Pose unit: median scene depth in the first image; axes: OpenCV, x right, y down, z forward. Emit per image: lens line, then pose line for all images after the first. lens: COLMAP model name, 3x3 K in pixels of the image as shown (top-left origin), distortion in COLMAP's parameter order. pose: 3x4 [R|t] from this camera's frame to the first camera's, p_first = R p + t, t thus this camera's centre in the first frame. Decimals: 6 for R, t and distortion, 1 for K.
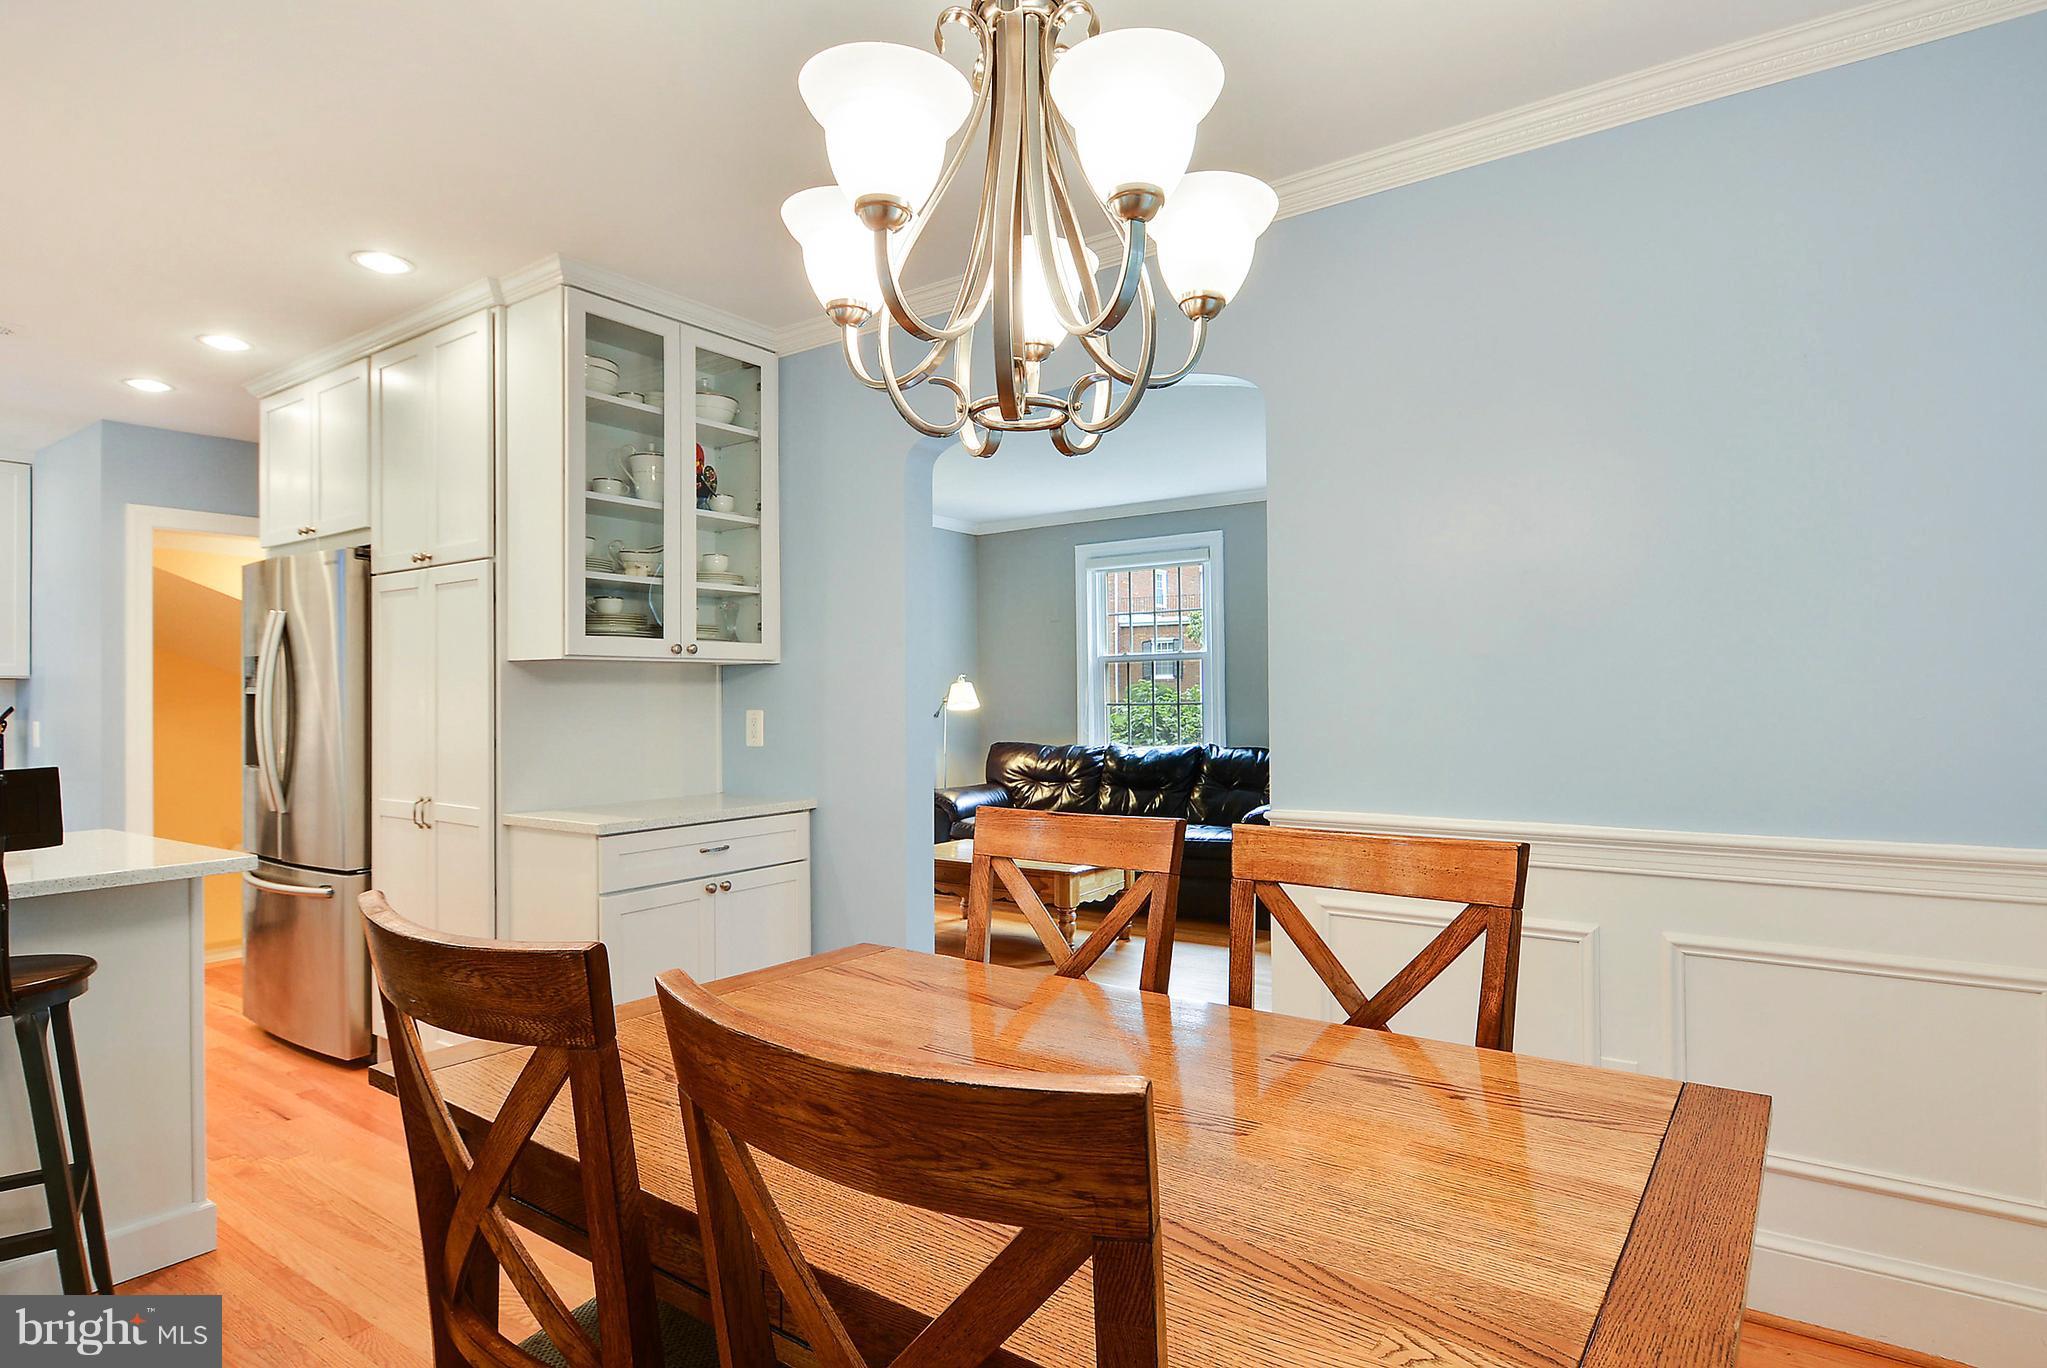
lens RADIAL K [[1067.1, 0, 1019.7], [0, 1067.1, 685.3], [0, 0, 1]] dist [0.007791, -0.000418]
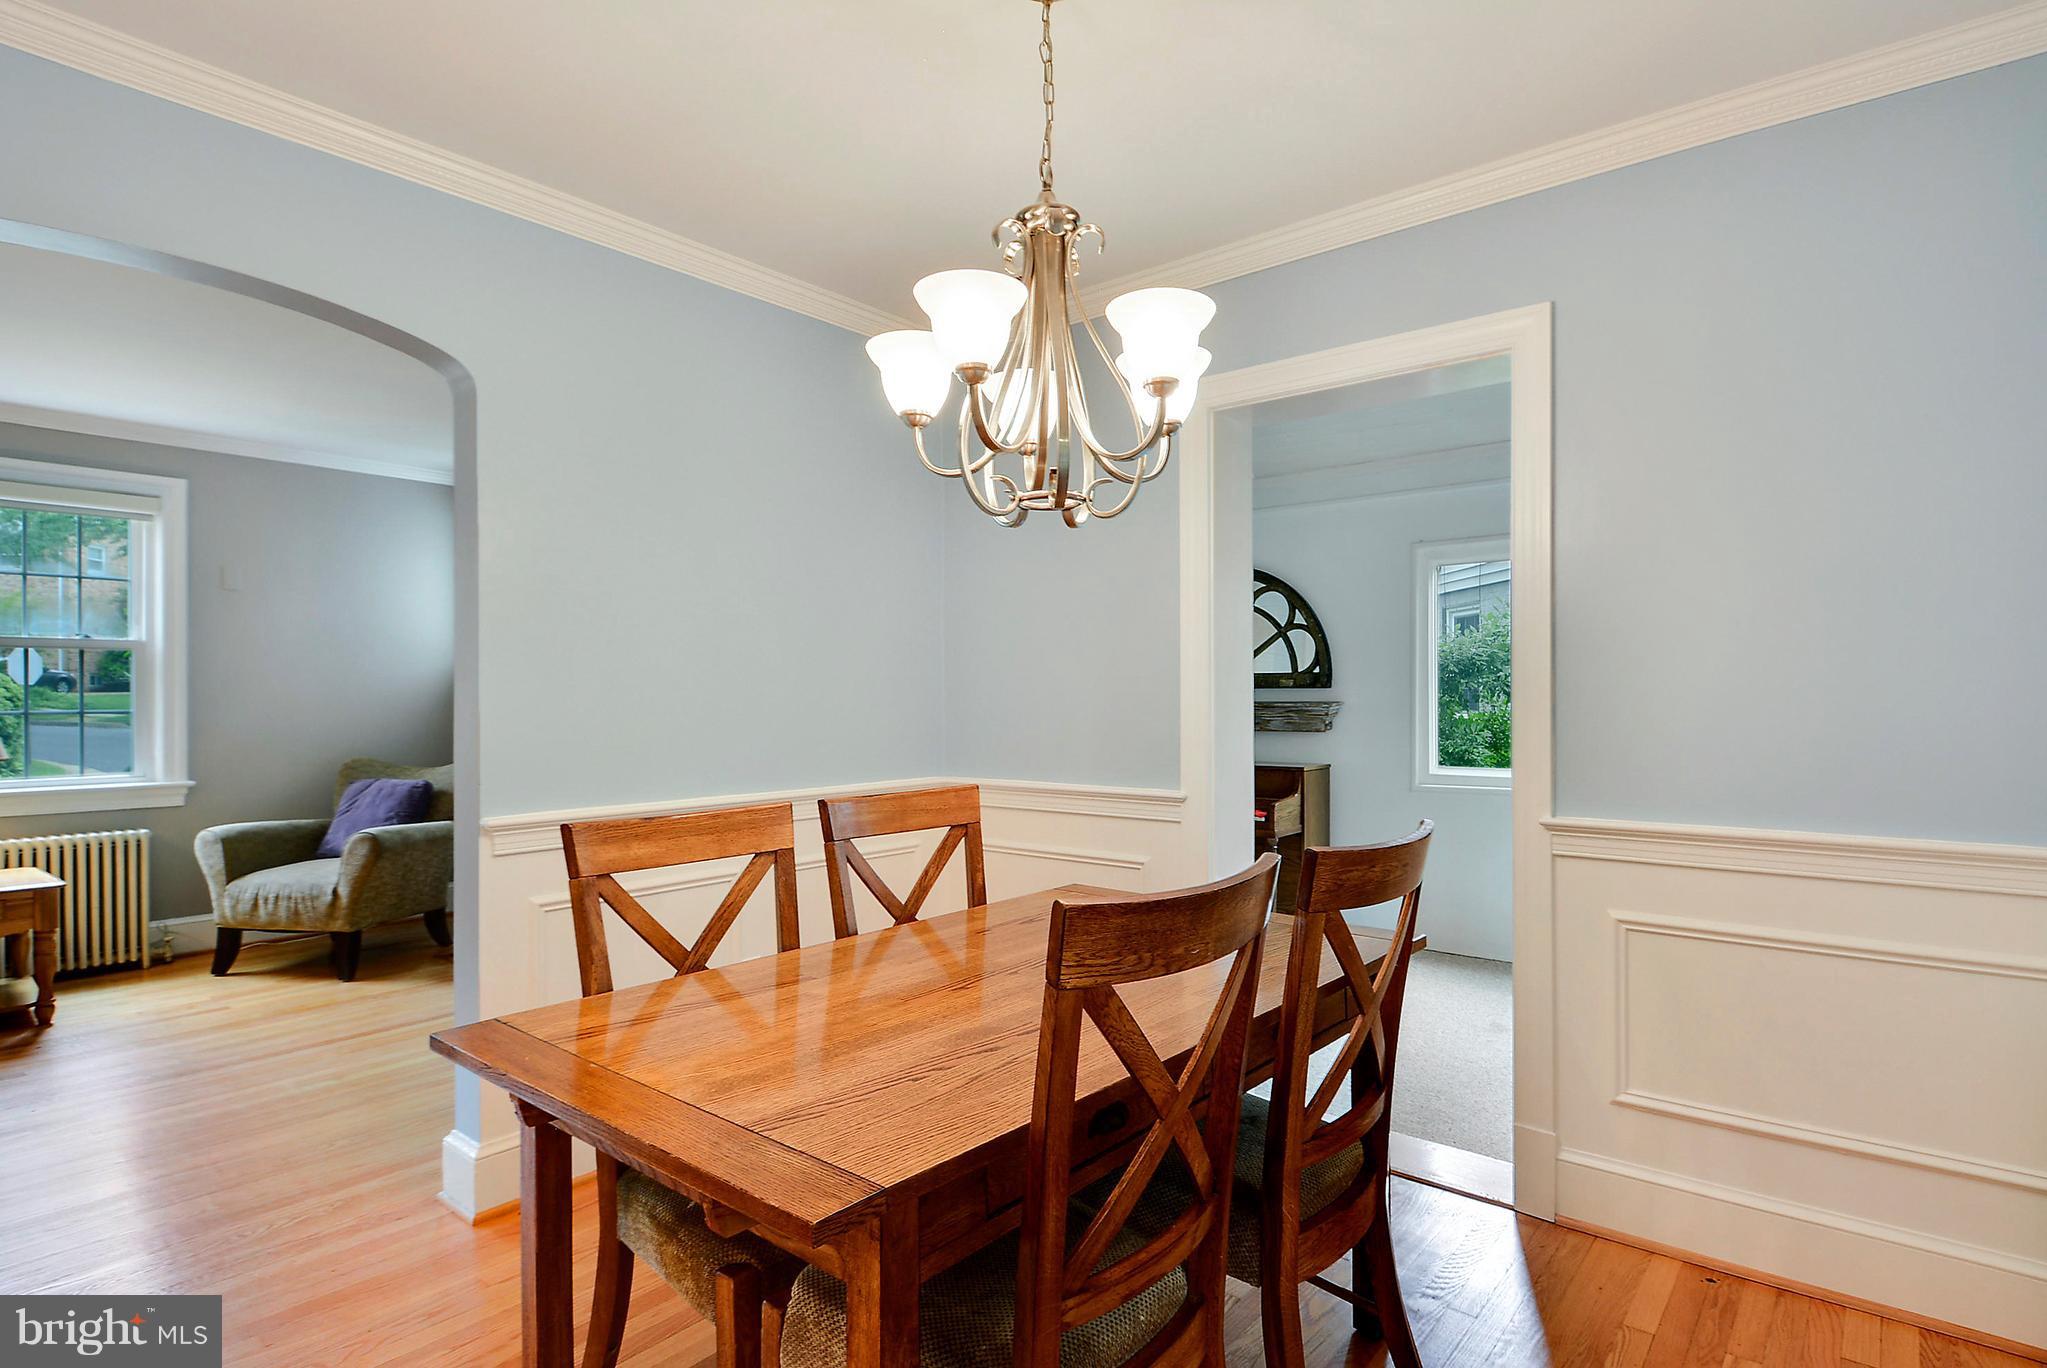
lens RADIAL K [[1067.1, 0, 1007.6], [0, 1067.1, 702.2], [0, 0, 1]] dist [0.007791, -0.000418]
pose [[0.079367, 0.001664, 0.996844, -1.033496], [-0.011307, 0.999936, -0.000769, 0.008569], [-0.996781, -0.011210, 0.079380, 0.654788]]
